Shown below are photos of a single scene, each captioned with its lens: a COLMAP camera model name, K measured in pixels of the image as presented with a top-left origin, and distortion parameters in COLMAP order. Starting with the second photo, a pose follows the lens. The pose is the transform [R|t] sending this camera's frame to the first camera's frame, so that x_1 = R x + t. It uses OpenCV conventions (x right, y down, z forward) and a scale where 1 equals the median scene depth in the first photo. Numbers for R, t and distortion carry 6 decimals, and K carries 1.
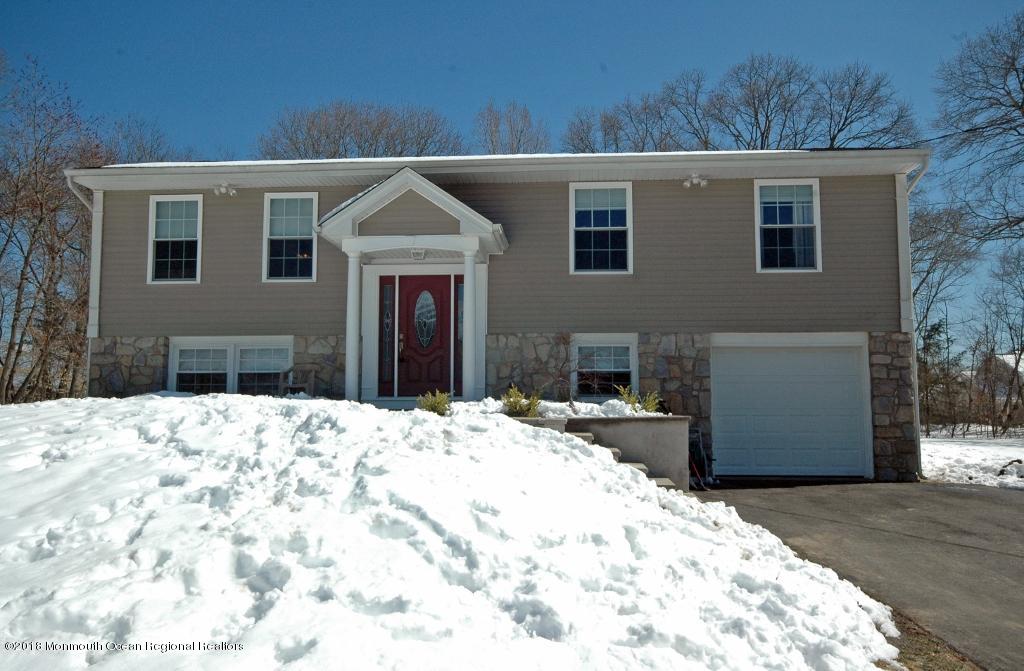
lens RADIAL K [[834.0, 0, 512.3], [0, 834.0, 334.6], [0, 0, 1]] dist [0.001097, 0.012840]
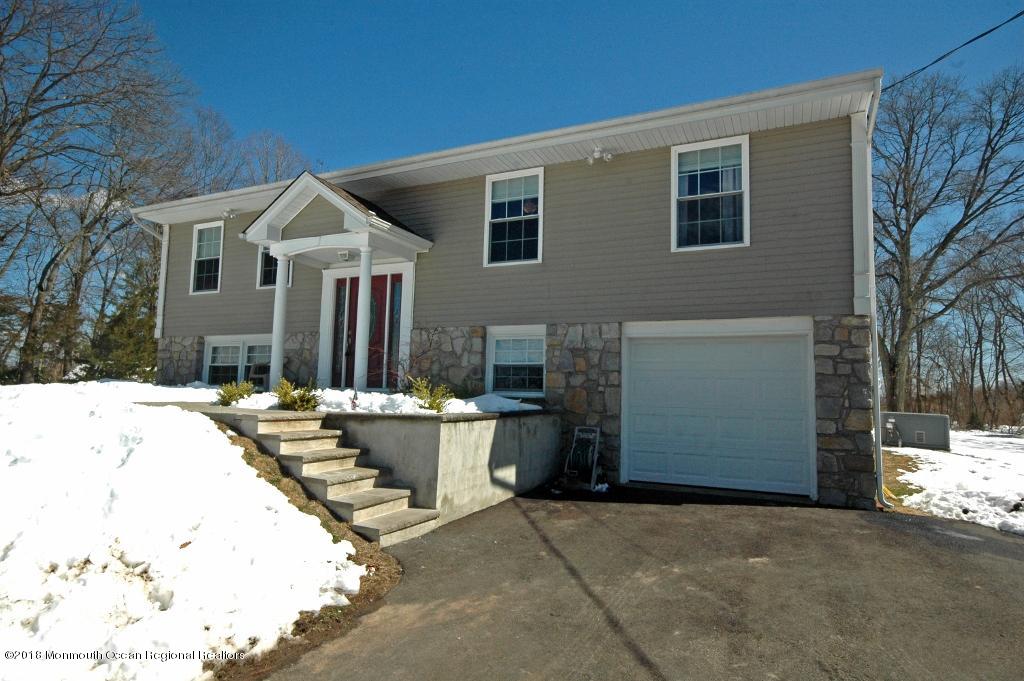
lens RADIAL K [[593.5, 0, 511.2], [0, 593.5, 342.3], [0, 0, 1]] dist [0.006970, -0.001338]
pose [[0.930552, -0.011376, -0.365982, 0.363211], [0.009463, 0.999931, -0.007022, 0.023098], [0.366036, 0.003072, 0.930596, 0.359840]]
